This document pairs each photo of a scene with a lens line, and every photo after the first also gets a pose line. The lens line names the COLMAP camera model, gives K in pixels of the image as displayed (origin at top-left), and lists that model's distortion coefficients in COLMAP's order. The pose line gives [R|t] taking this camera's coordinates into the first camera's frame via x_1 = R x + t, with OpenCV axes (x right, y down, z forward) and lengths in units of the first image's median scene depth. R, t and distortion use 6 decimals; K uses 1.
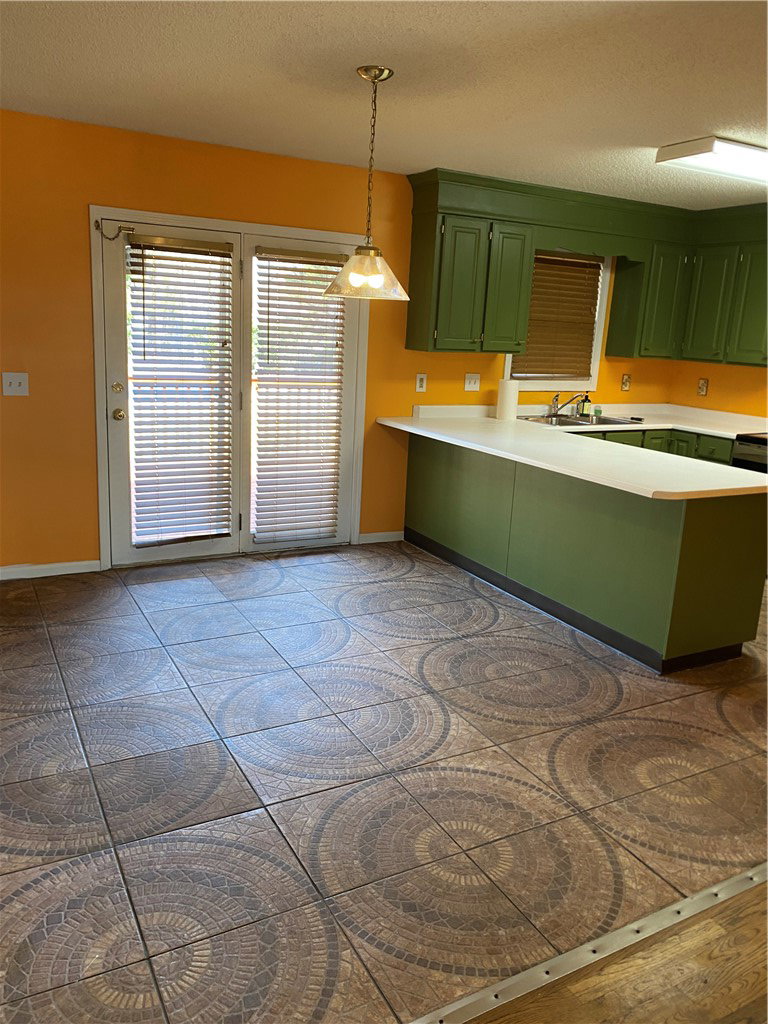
lens RADIAL K [[779.7, 0, 387.4], [0, 779.7, 510.9], [0, 0, 1]] dist [0.023446, -0.012093]
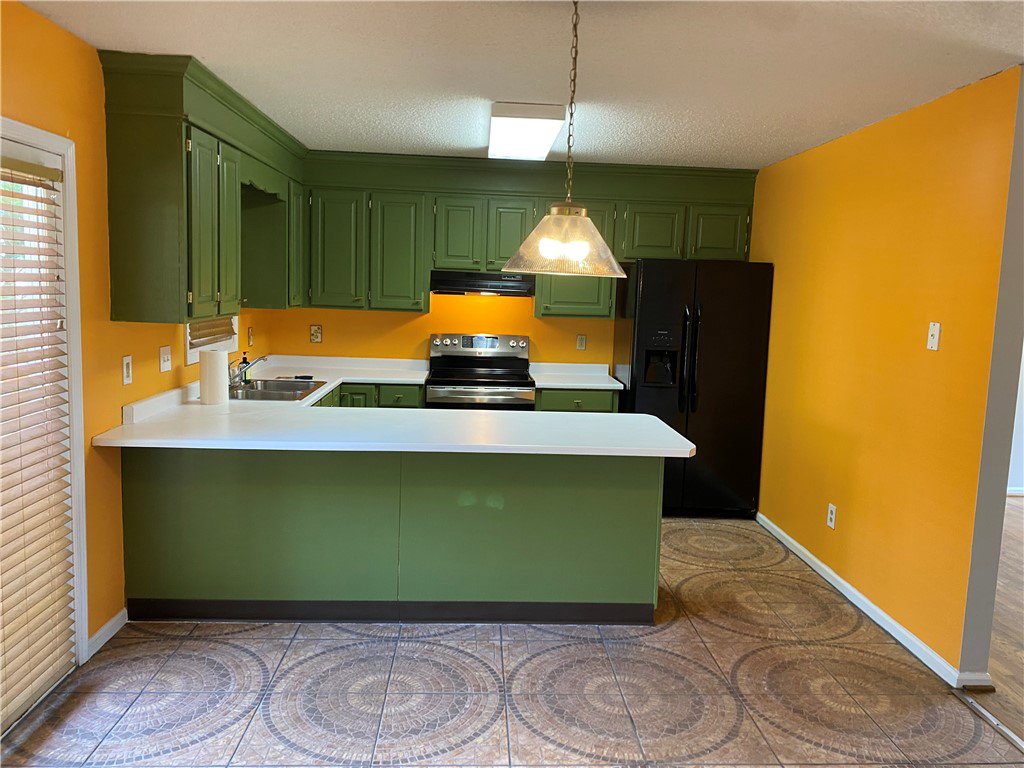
lens RADIAL K [[779.7, 0, 536.5], [0, 779.7, 382.7], [0, 0, 1]] dist [0.023446, -0.012093]
pose [[0.414994, -0.145998, 0.898033, -0.476677], [0.192006, 0.978865, 0.070411, -0.164283], [-0.889333, 0.143208, 0.434256, 0.521849]]
